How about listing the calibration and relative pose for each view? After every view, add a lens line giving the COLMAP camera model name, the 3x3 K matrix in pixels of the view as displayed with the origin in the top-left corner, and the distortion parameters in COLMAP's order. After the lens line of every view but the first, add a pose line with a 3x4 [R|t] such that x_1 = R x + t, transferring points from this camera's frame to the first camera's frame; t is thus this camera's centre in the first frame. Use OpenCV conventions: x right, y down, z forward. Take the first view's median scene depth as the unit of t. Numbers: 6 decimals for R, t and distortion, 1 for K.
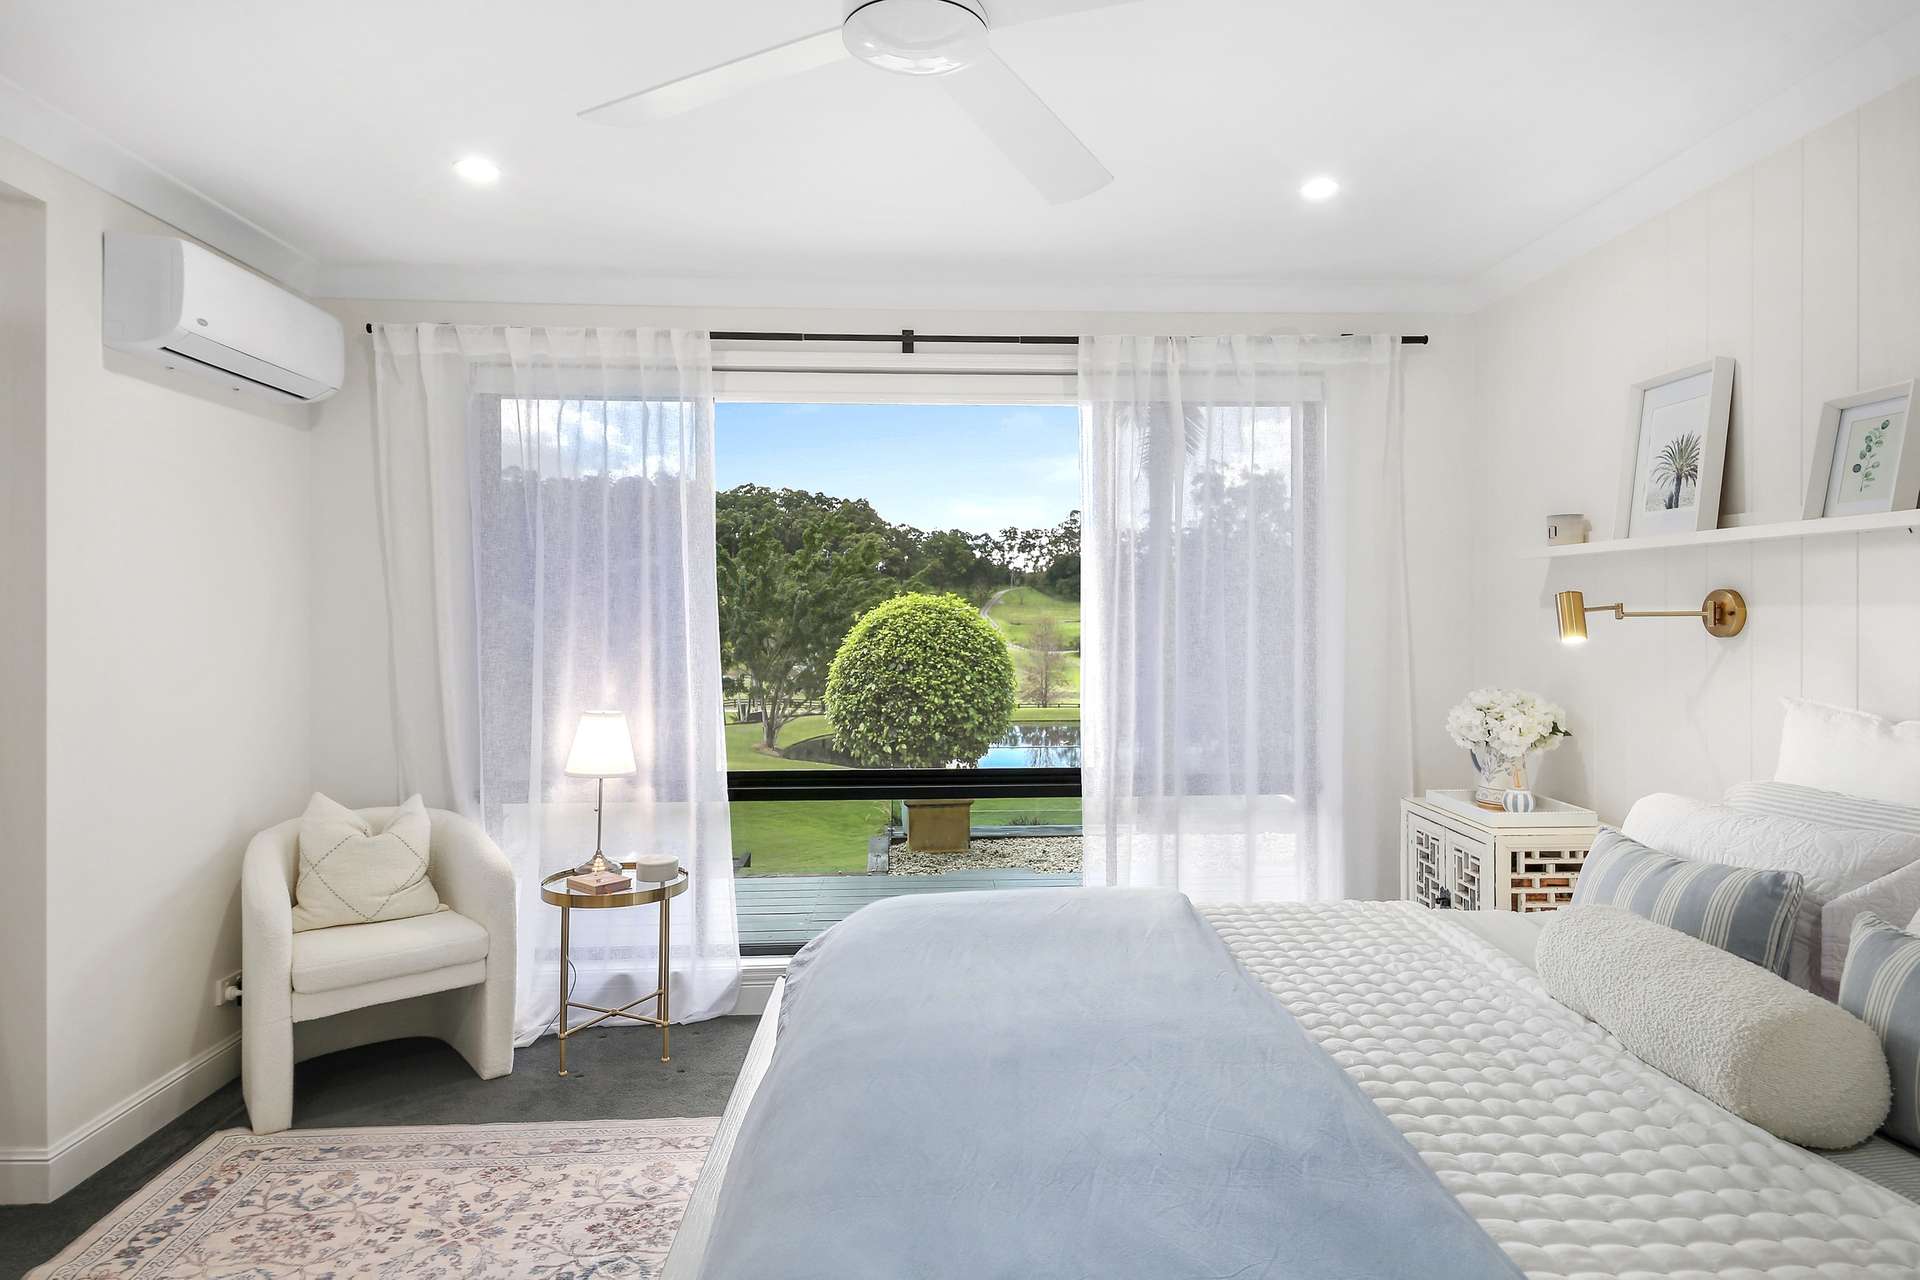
lens RADIAL K [[950.2, 0, 947.9], [0, 950.2, 612.9], [0, 0, 1]] dist [0.051086, -0.033211]
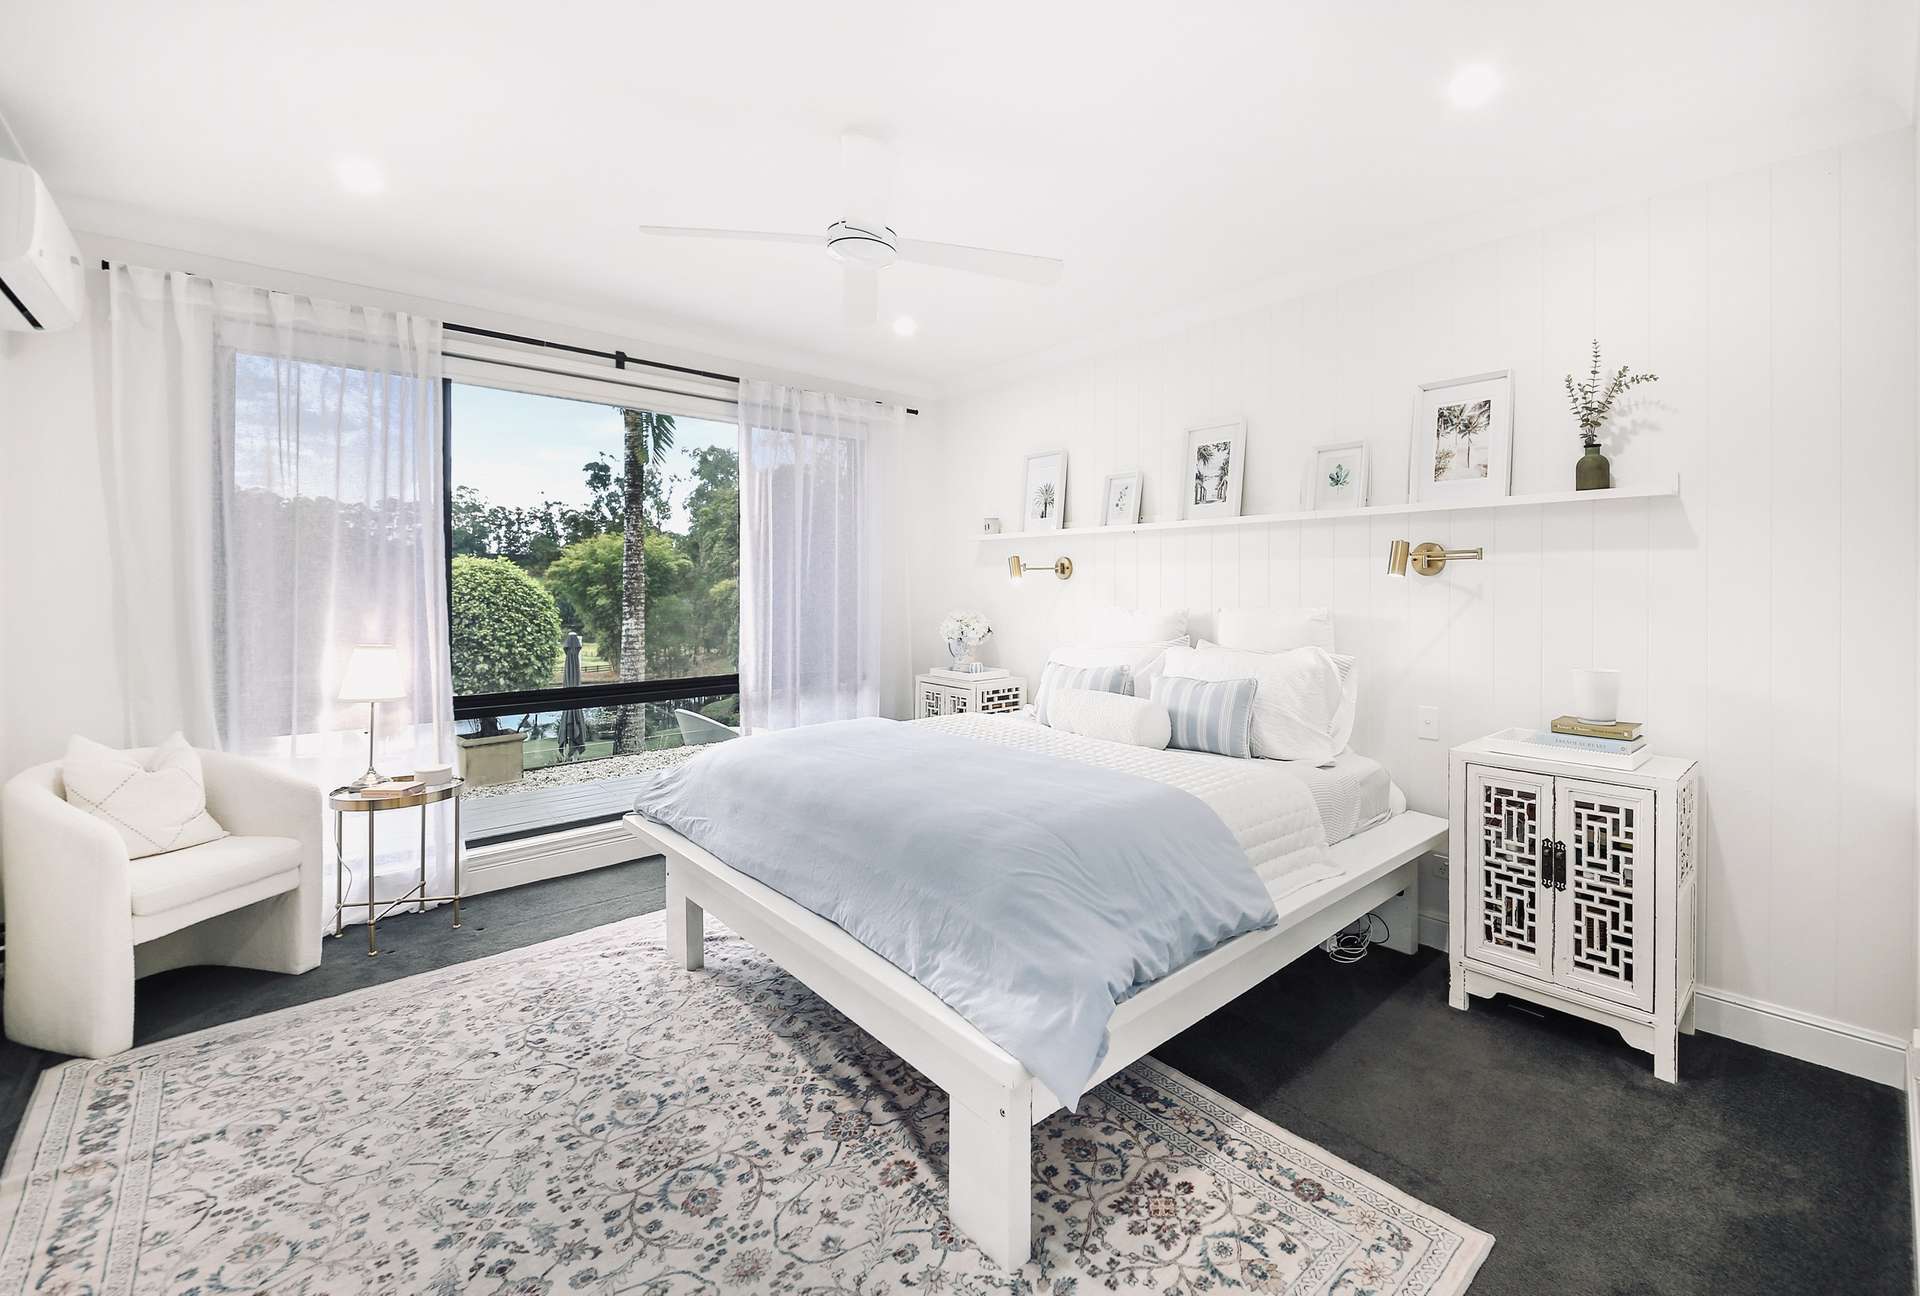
lens RADIAL K [[801.9, 0, 958.3], [0, 801.9, 592.7], [0, 0, 1]] dist [-0.024514, -0.000548]
pose [[0.758062, -0.005989, 0.652155, -0.484351], [0.000748, 0.999965, 0.008314, 0.035790], [-0.652182, -0.005815, 0.758040, -0.176406]]
